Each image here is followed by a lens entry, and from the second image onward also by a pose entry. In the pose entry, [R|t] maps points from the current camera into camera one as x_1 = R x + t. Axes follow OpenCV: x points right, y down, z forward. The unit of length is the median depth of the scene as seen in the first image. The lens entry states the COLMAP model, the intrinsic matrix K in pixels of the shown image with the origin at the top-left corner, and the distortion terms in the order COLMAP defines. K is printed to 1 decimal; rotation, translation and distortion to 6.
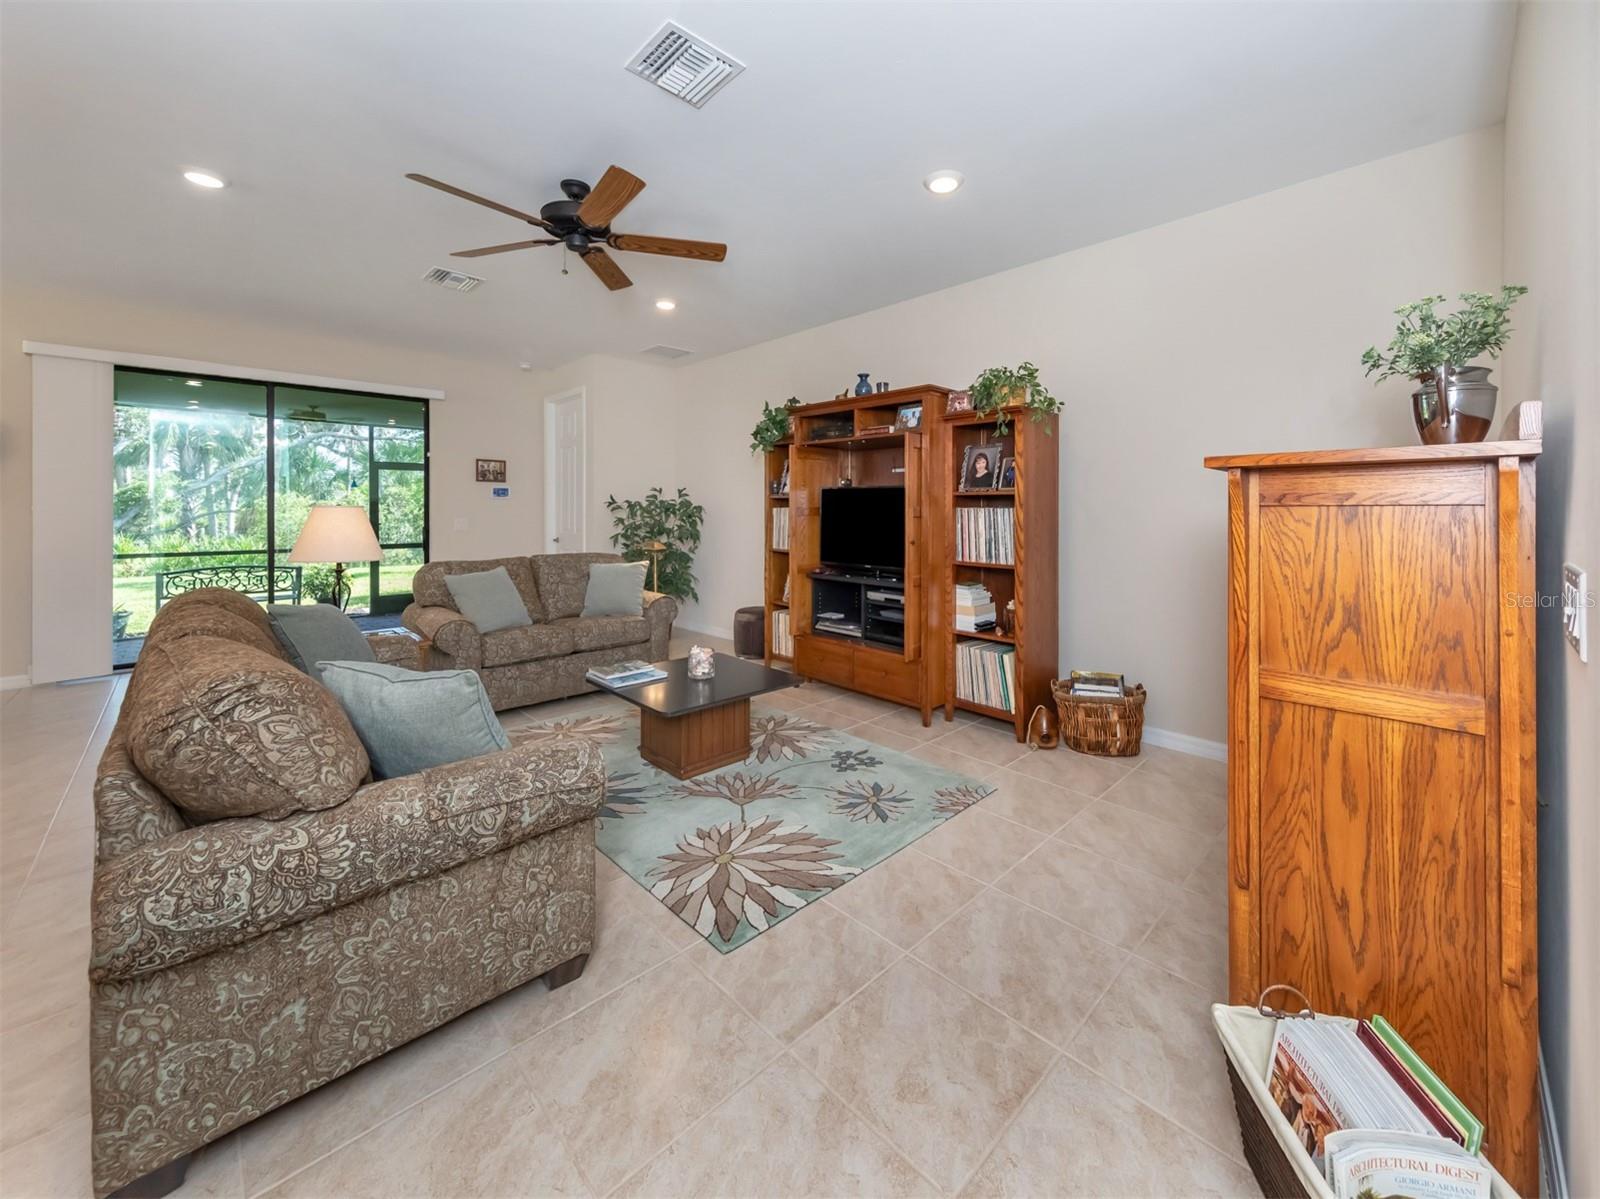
lens RADIAL K [[627.2, 0, 830.0], [0, 627.2, 519.3], [0, 0, 1]] dist [0.008835, -0.000938]
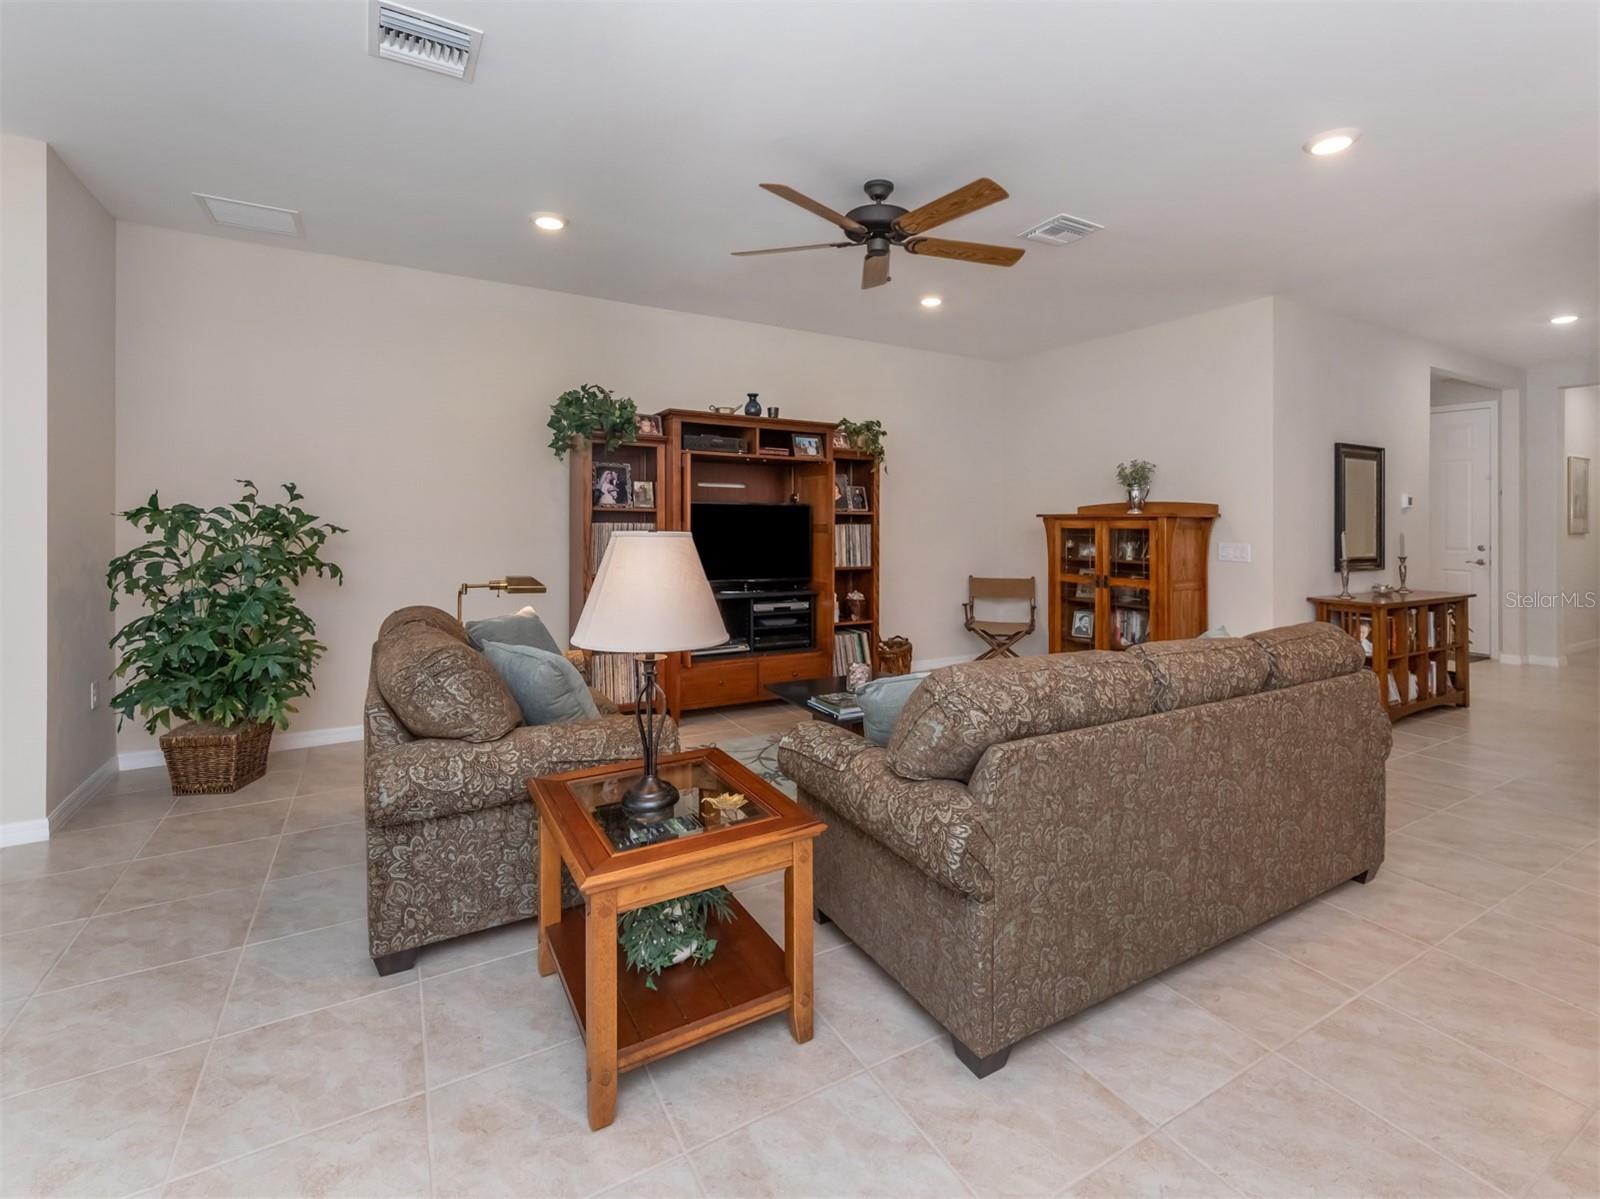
lens RADIAL K [[707.5, 0, 805.9], [0, 707.5, 526.4], [0, 0, 1]] dist [0.009795, -0.002487]
pose [[0.260447, -0.010500, 0.965431, -1.187288], [0.003299, 0.999945, 0.009985, -0.028883], [-0.965482, 0.000585, 0.260468, 0.701048]]
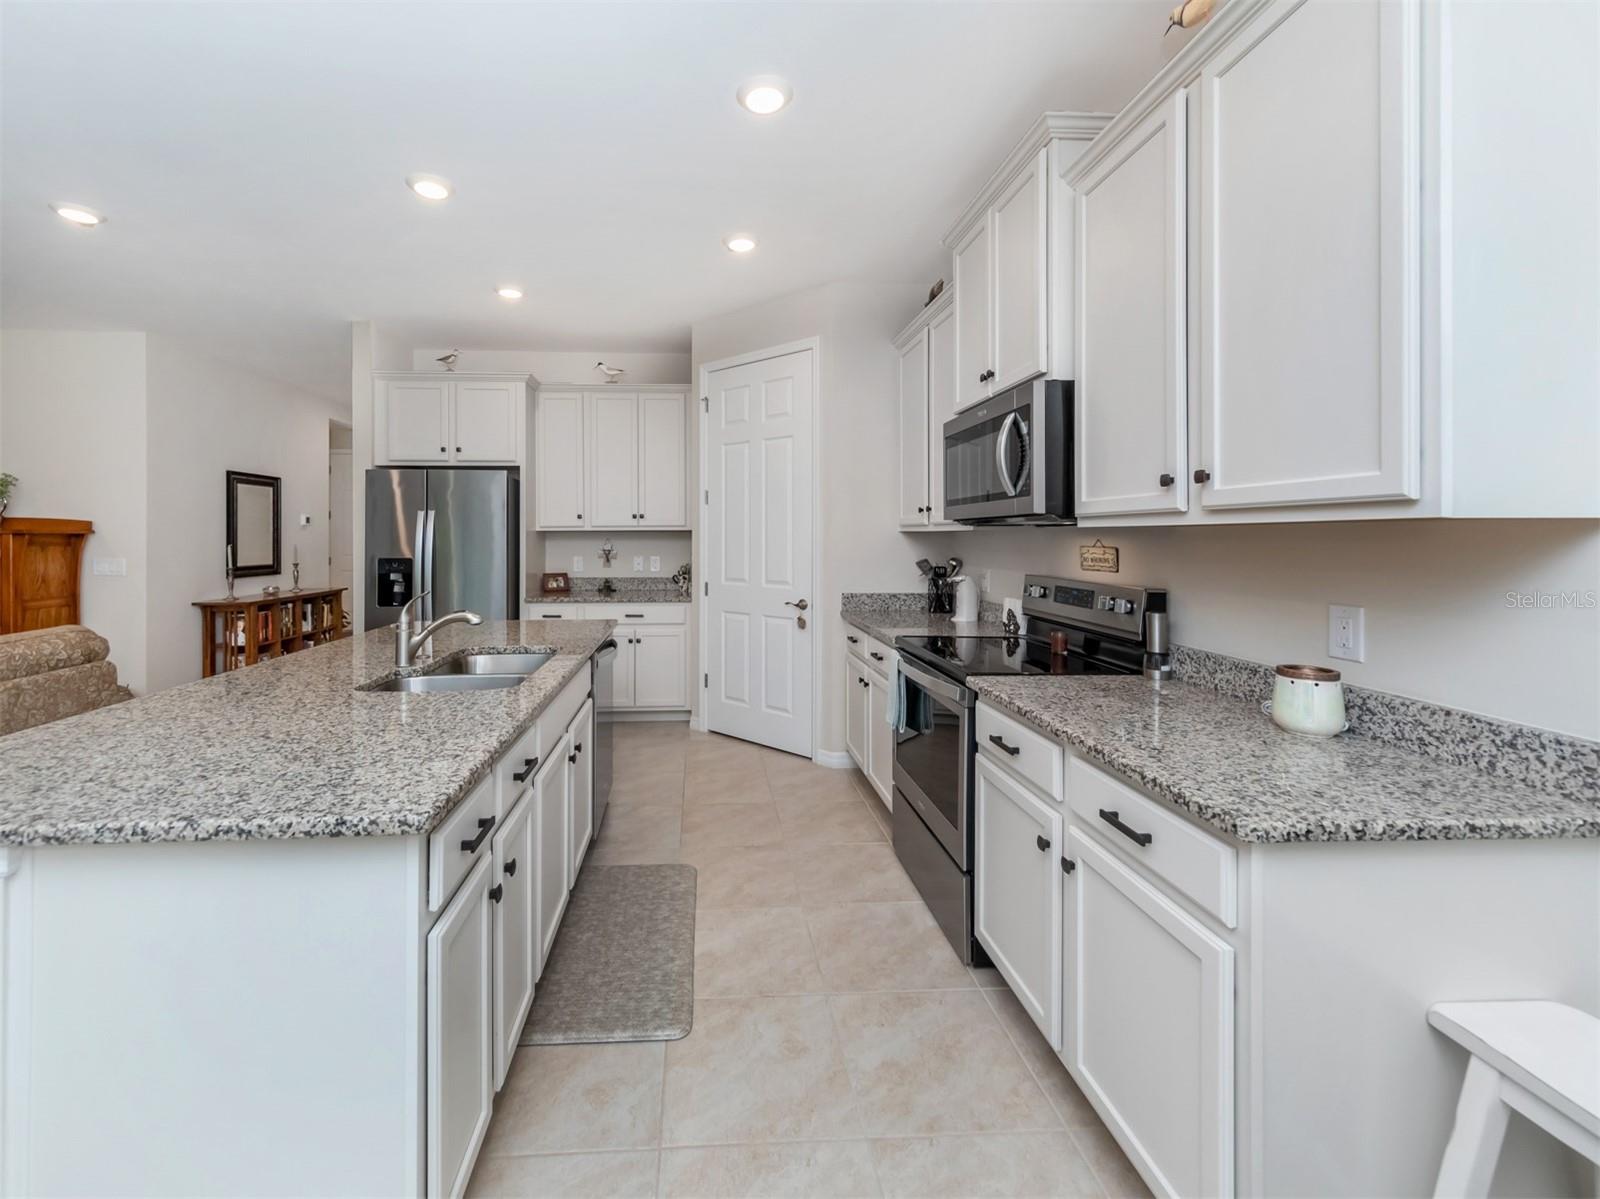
lens RADIAL K [[655.6, 0, 731.7], [0, 655.6, 534.5], [0, 0, 1]] dist [0.012410, -0.002938]
pose [[-0.737633, 0.000129, 0.675202, -1.476205], [0.007772, 0.999935, 0.008300, -0.029293], [-0.675158, 0.011370, -0.737586, 0.401840]]
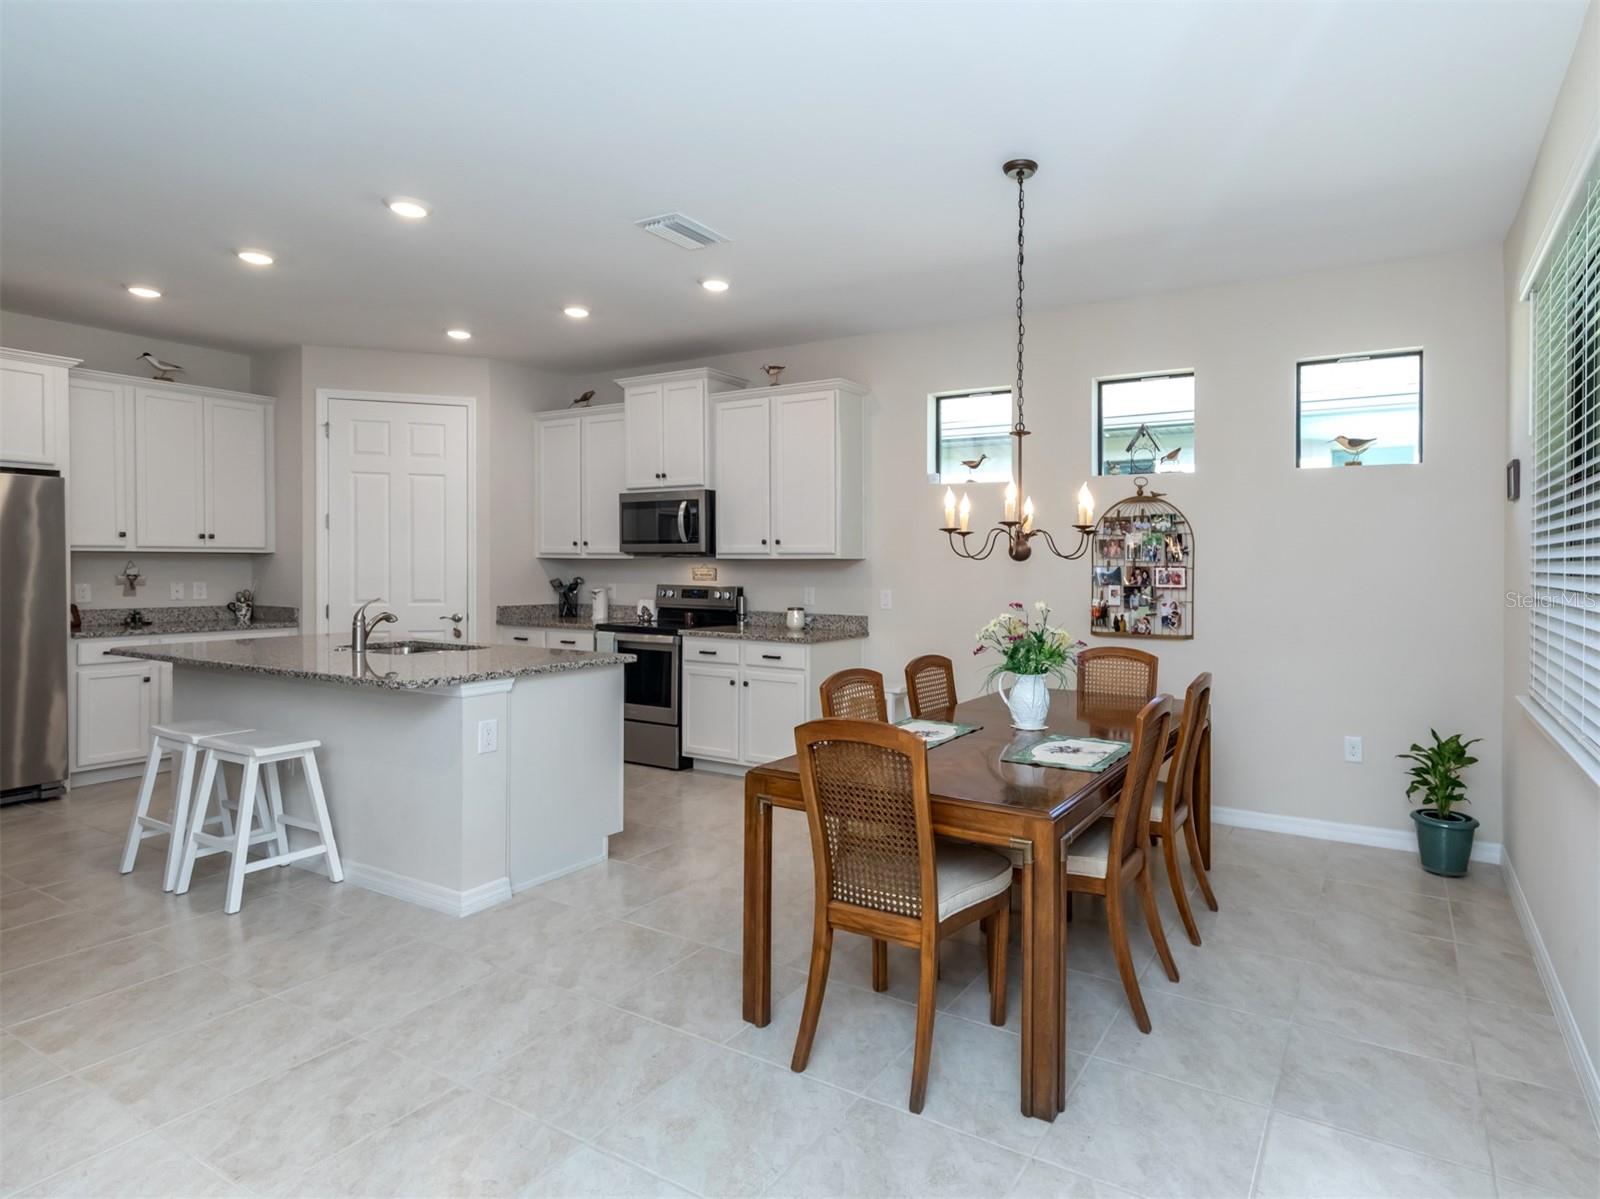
lens RADIAL K [[872.7, 0, 919.2], [0, 872.7, 560.3], [0, 0, 1]] dist [0.010958, -0.000630]
pose [[-0.961448, -0.010378, -0.274791, -1.232235], [-0.012848, 0.999892, 0.007191, -0.041367], [0.274687, 0.010444, -0.961477, 1.441153]]
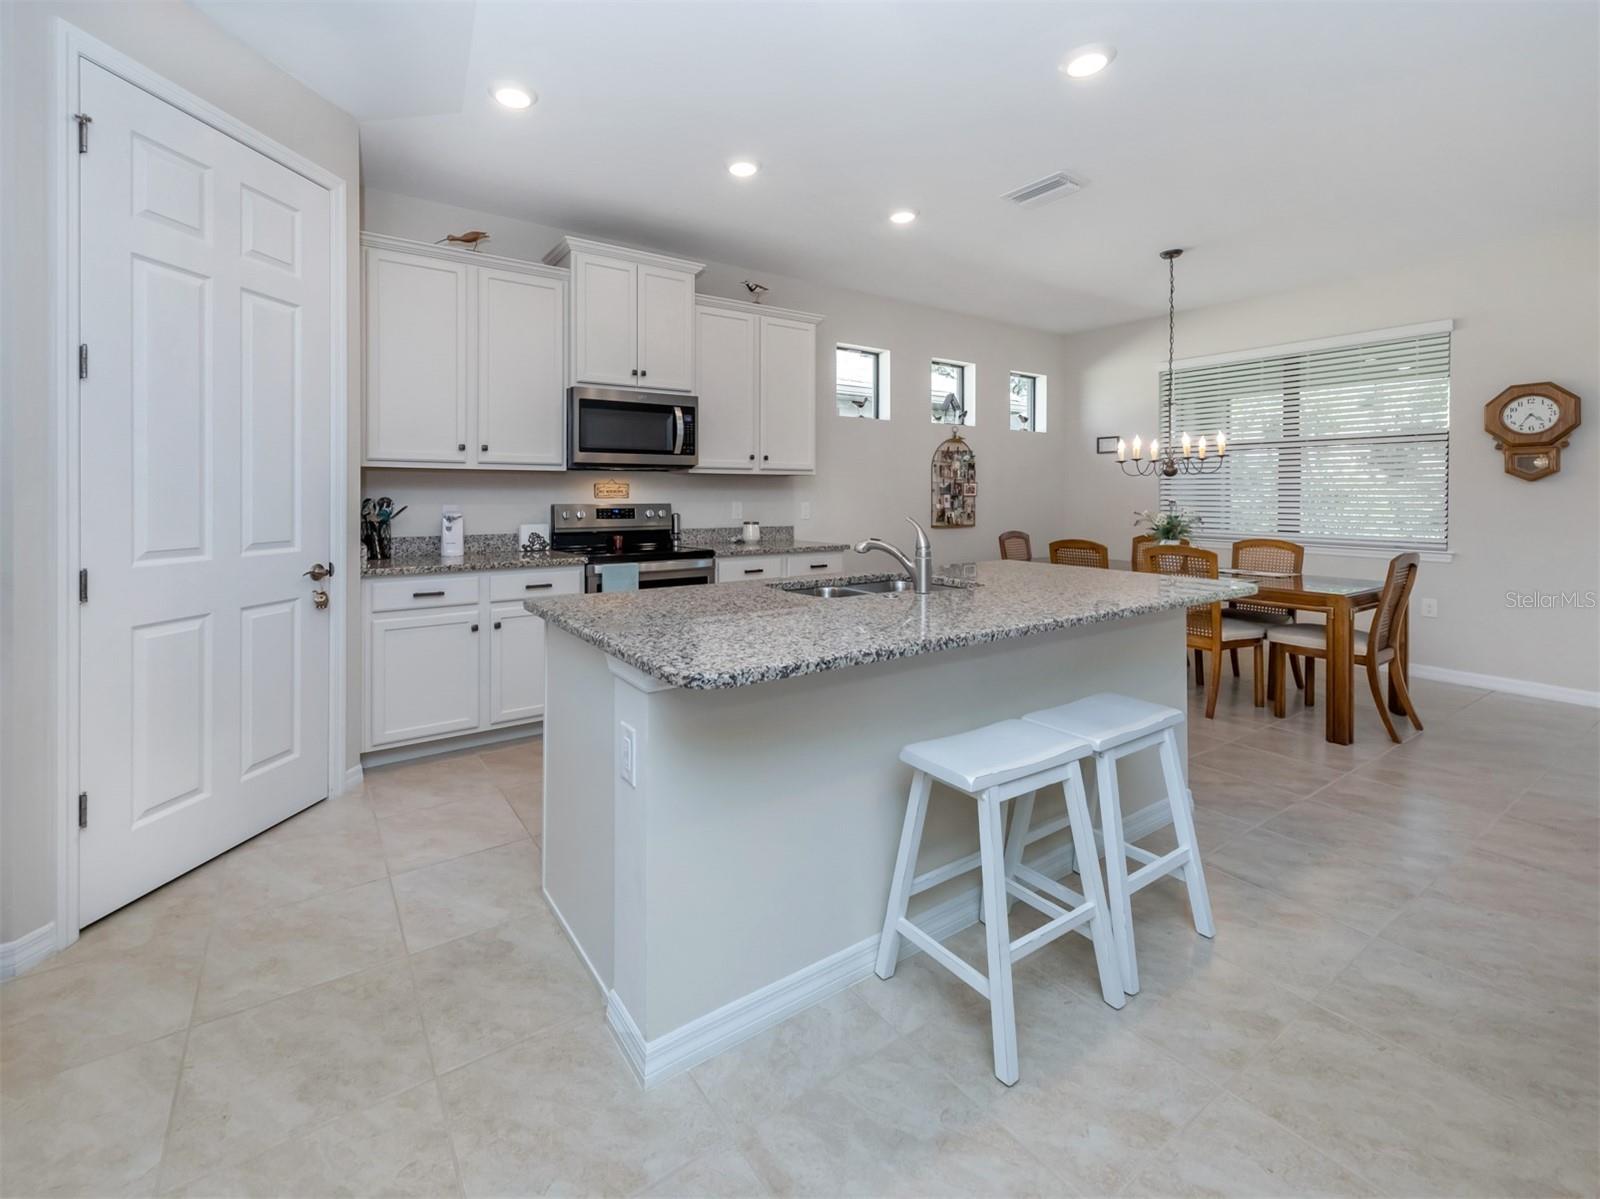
lens RADIAL K [[684.2, 0, 734.4], [0, 684.2, 494.7], [0, 0, 1]] dist [0.003043, -0.000708]
pose [[-0.224984, -0.000252, -0.974362, -0.202022], [-0.013934, 0.999899, 0.002959, 0.004030], [0.974263, 0.014242, -0.224964, 0.128171]]
